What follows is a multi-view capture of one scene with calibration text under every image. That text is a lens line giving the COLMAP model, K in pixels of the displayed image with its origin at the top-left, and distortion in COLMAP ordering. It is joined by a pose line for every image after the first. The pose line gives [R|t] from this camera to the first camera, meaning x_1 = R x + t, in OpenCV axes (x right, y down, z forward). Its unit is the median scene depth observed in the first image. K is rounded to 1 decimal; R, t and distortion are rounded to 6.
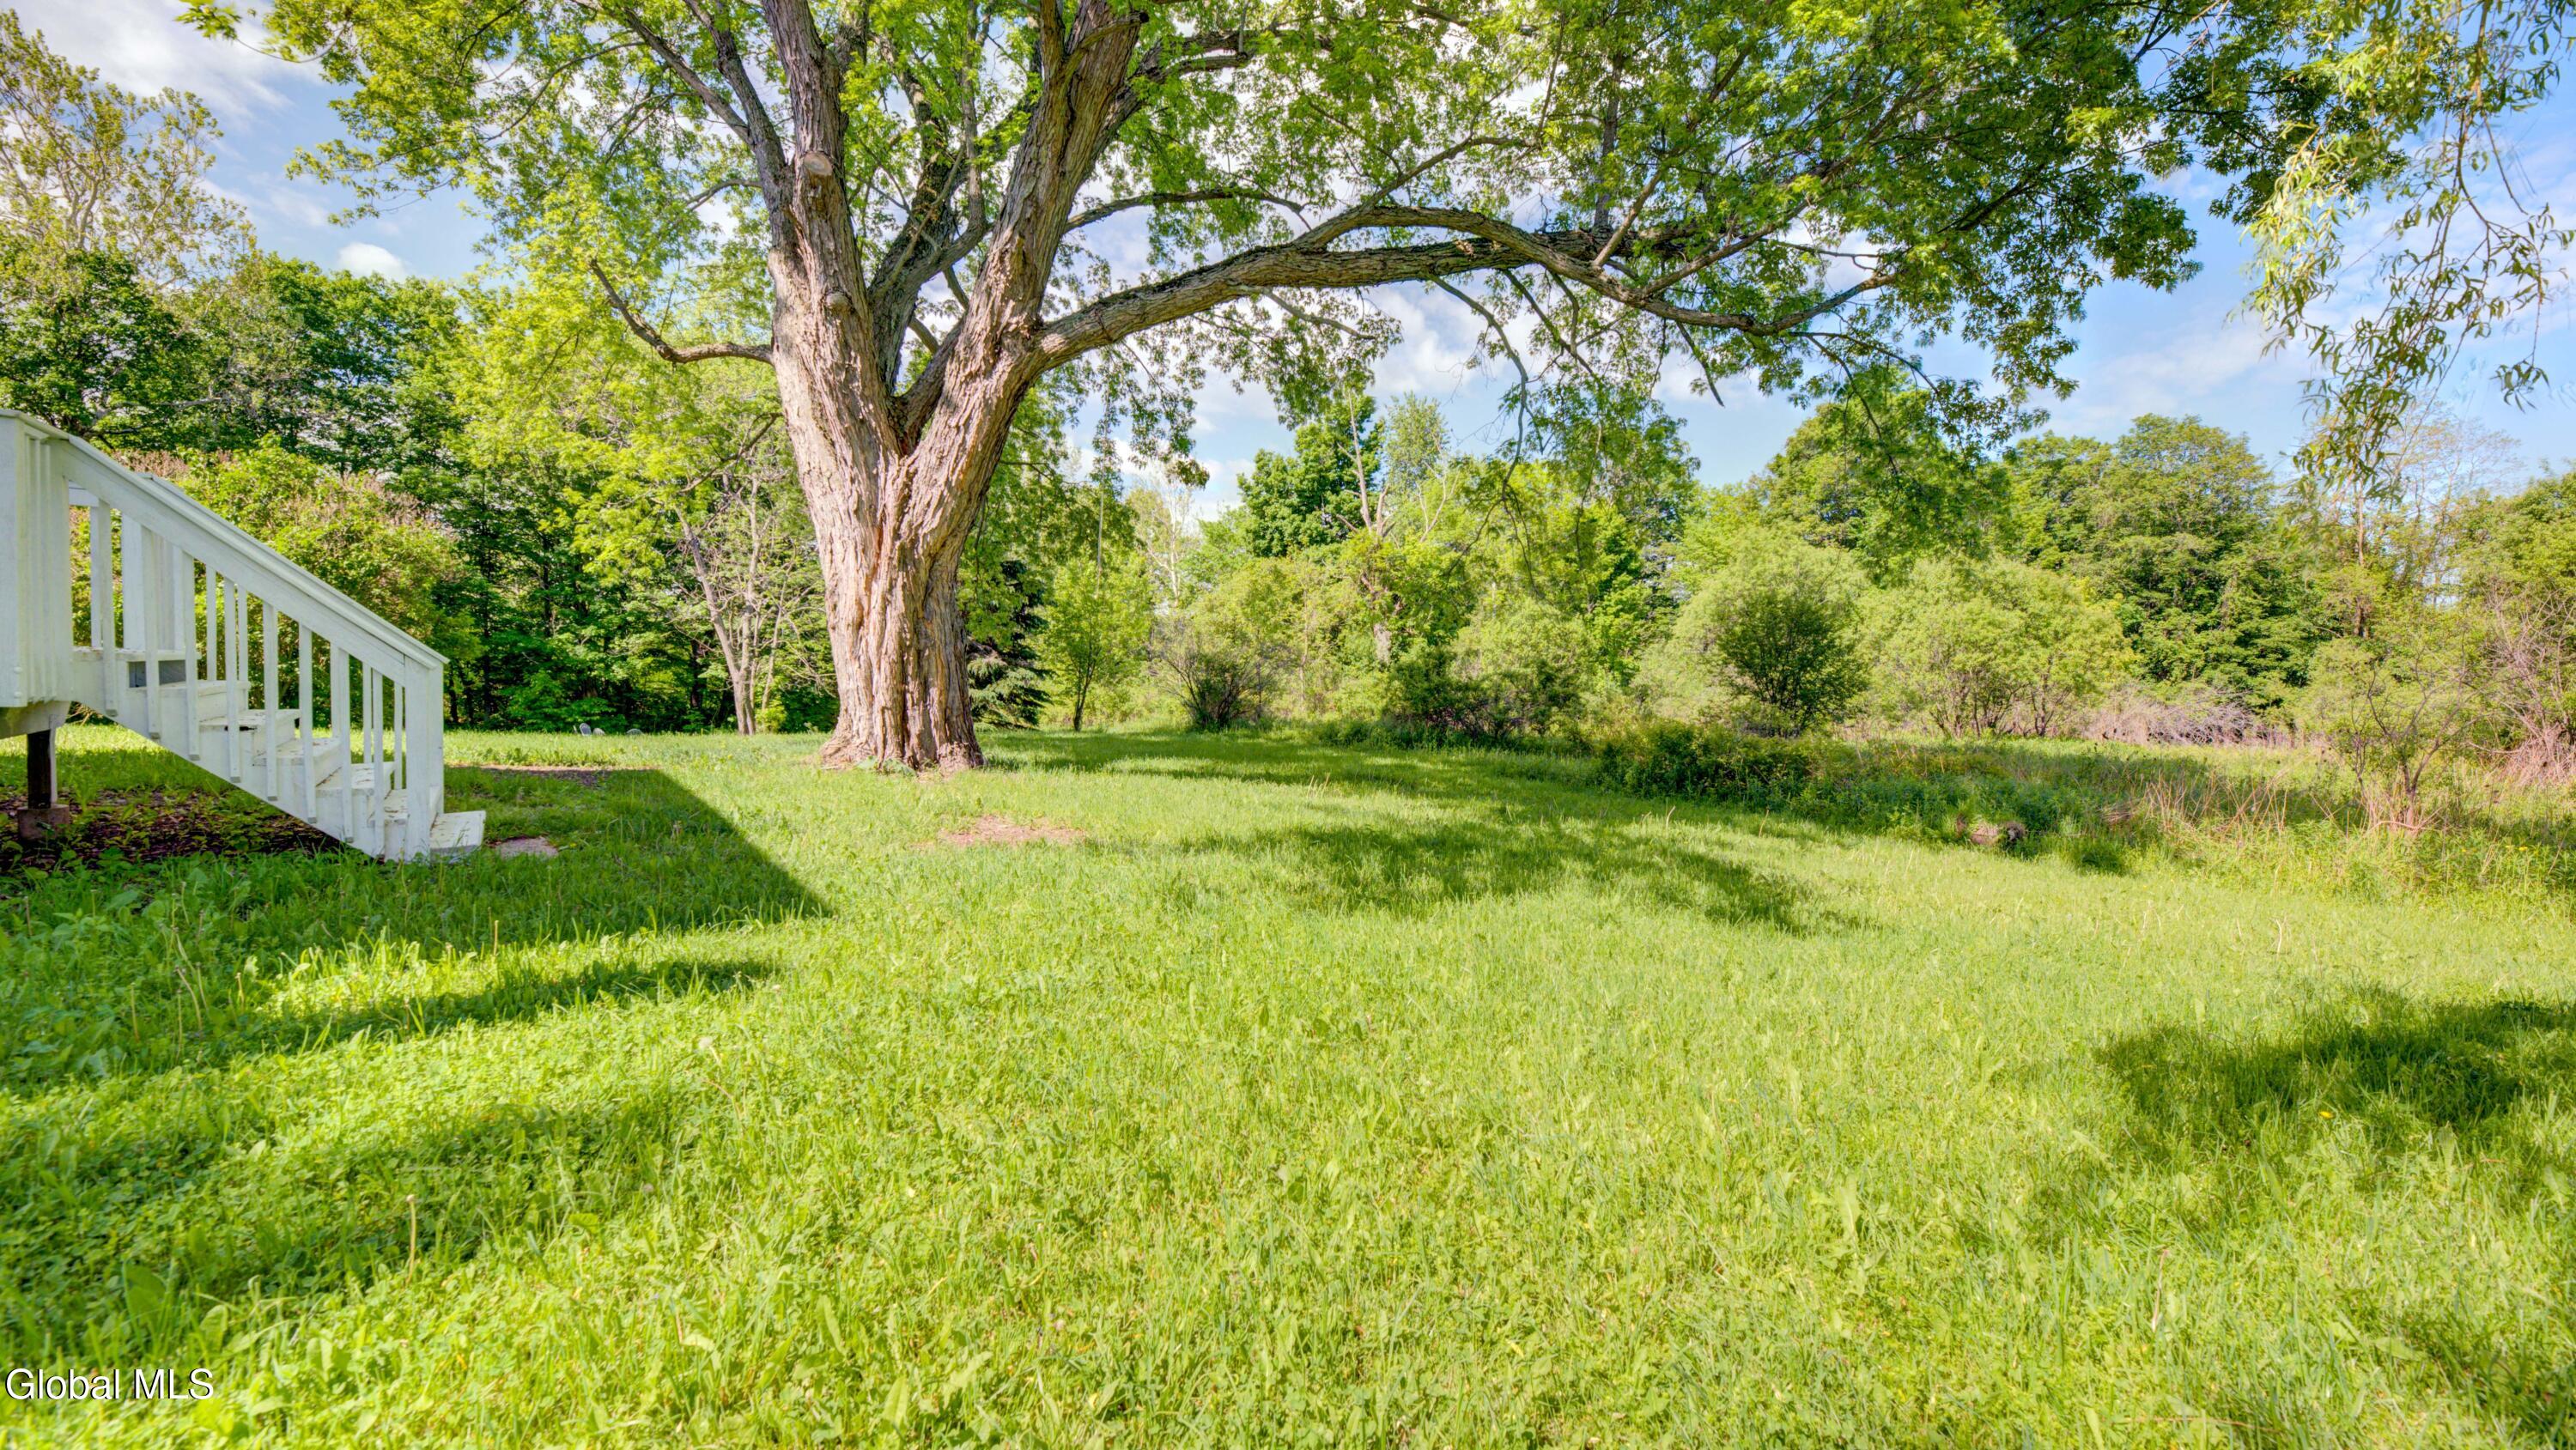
lens RADIAL K [[1052.2, 0, 1281.2], [0, 1052.2, 723.8], [0, 0, 1]] dist [-0.000272, -0.000267]
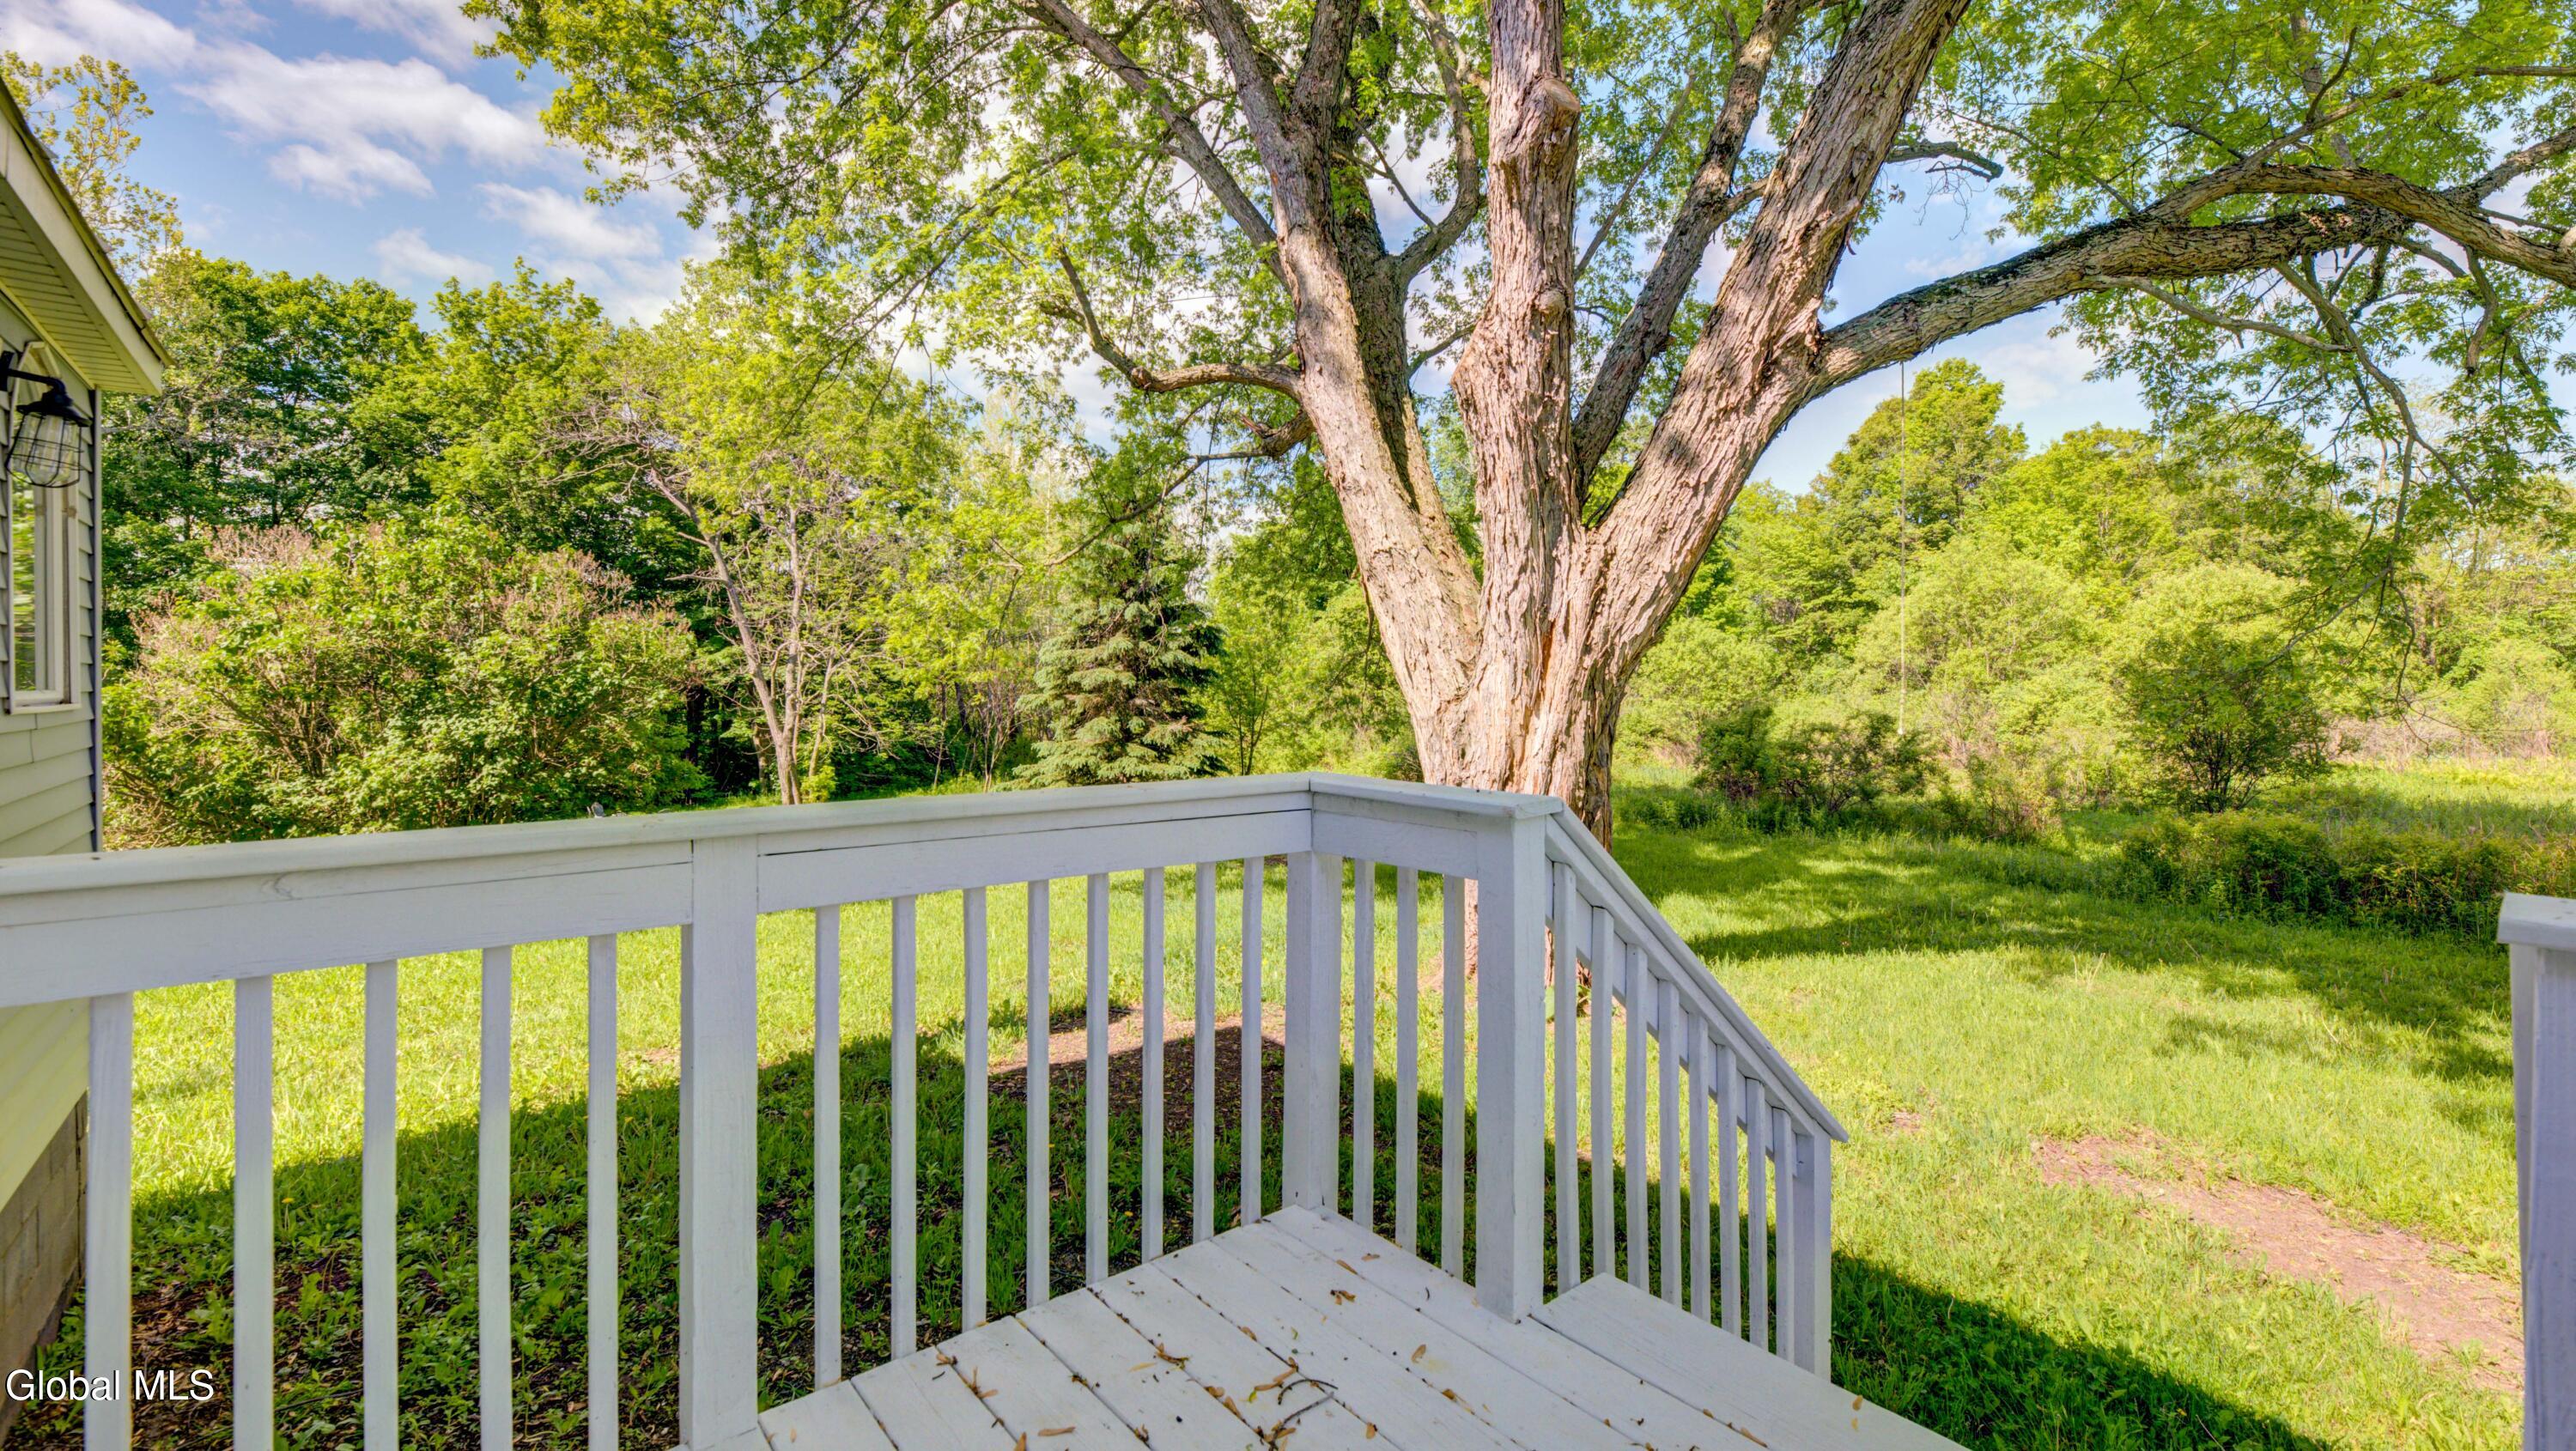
lens RADIAL K [[1144.2, 0, 1383.8], [0, 1144.2, 683.3], [0, 0, 1]] dist [0.000050, -0.000147]
pose [[0.997287, -0.030342, 0.067073, -0.100733], [0.034153, 0.997823, -0.056419, -0.022409], [-0.065215, 0.058557, 0.996152, 0.054131]]
